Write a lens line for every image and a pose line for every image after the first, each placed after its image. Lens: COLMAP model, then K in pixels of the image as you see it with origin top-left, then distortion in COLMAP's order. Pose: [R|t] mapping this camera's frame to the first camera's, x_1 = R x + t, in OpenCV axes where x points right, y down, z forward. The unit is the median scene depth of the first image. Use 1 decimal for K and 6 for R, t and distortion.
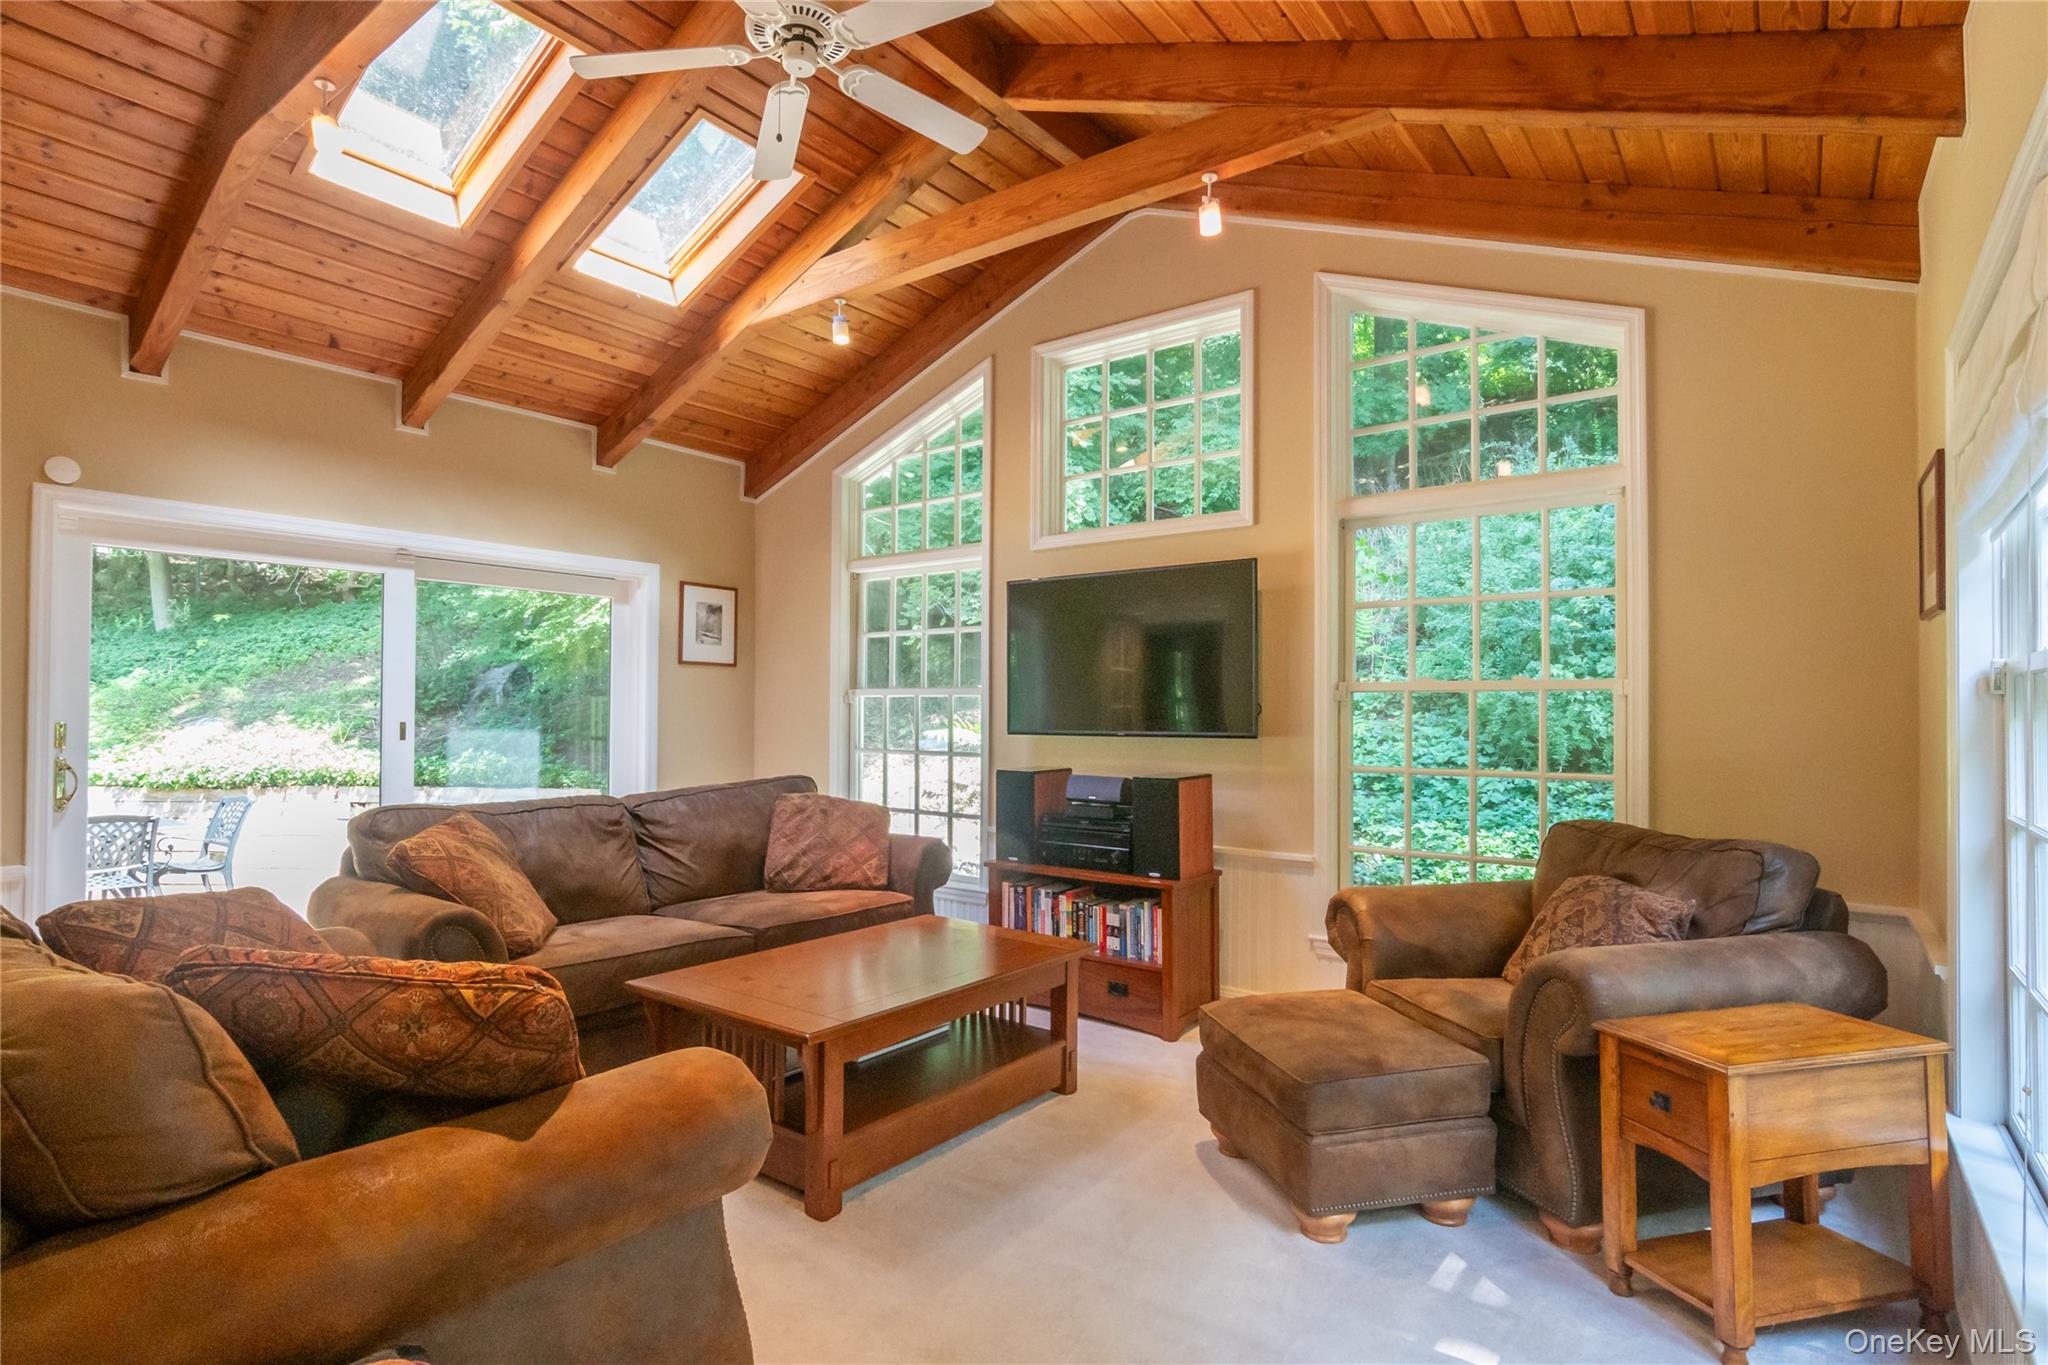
lens RADIAL K [[1029.3, 0, 1011.9], [0, 1029.3, 689.3], [0, 0, 1]] dist [0.001056, 0.002098]
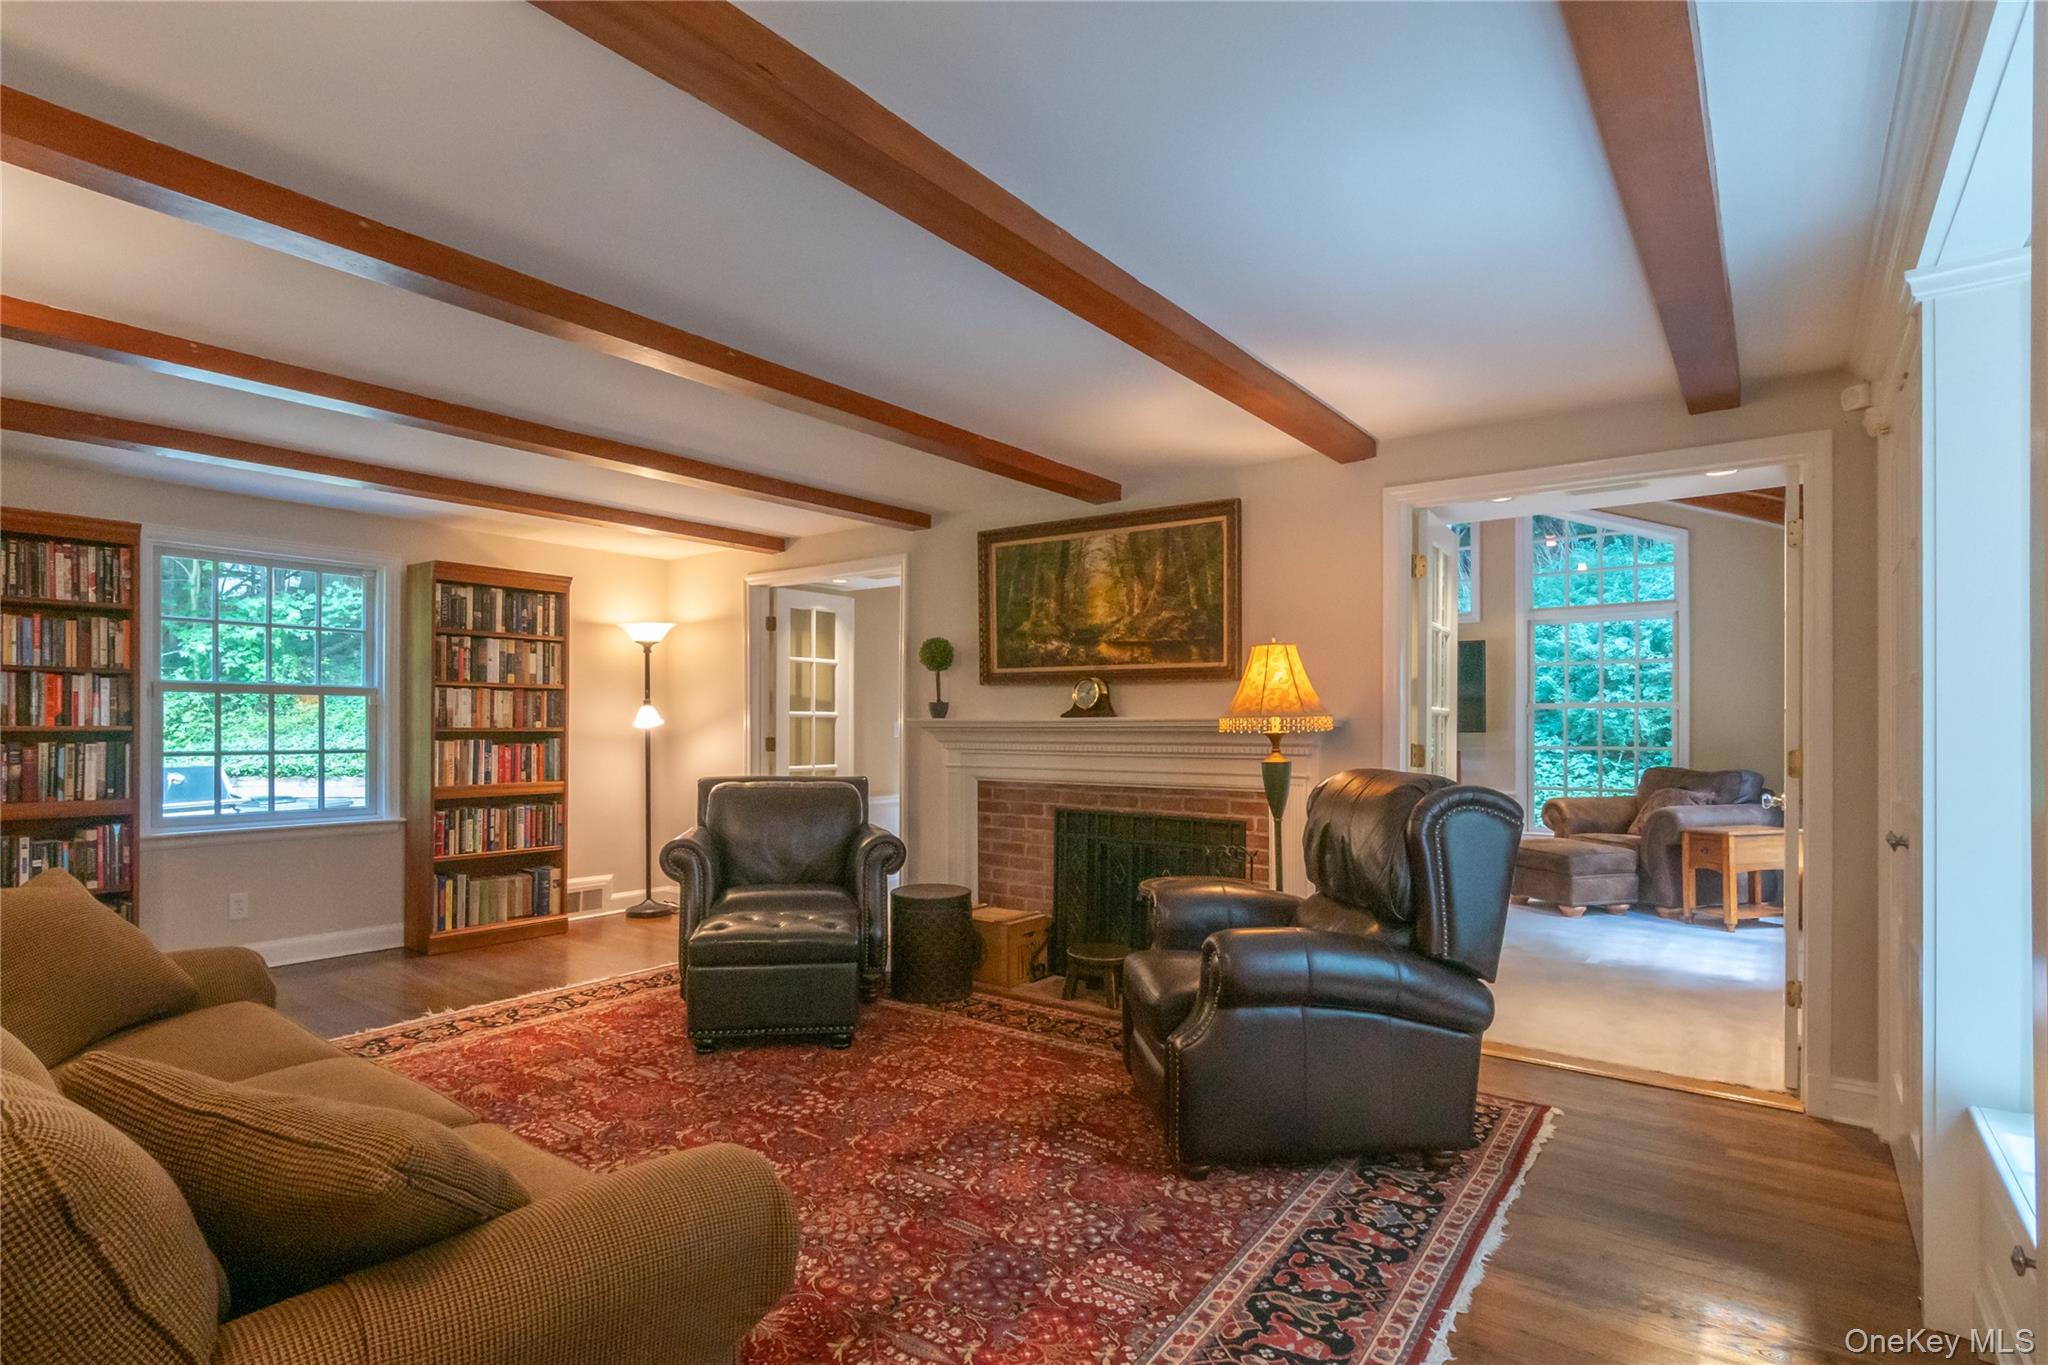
lens RADIAL K [[1029.3, 0, 1009.9], [0, 1029.3, 720.4], [0, 0, 1]] dist [0.001056, 0.002098]
pose [[0.999888, -0.009433, 0.011633, -0.876560], [0.009315, 0.999905, 0.010183, -0.006369], [-0.011728, -0.010073, 0.999880, -1.206716]]
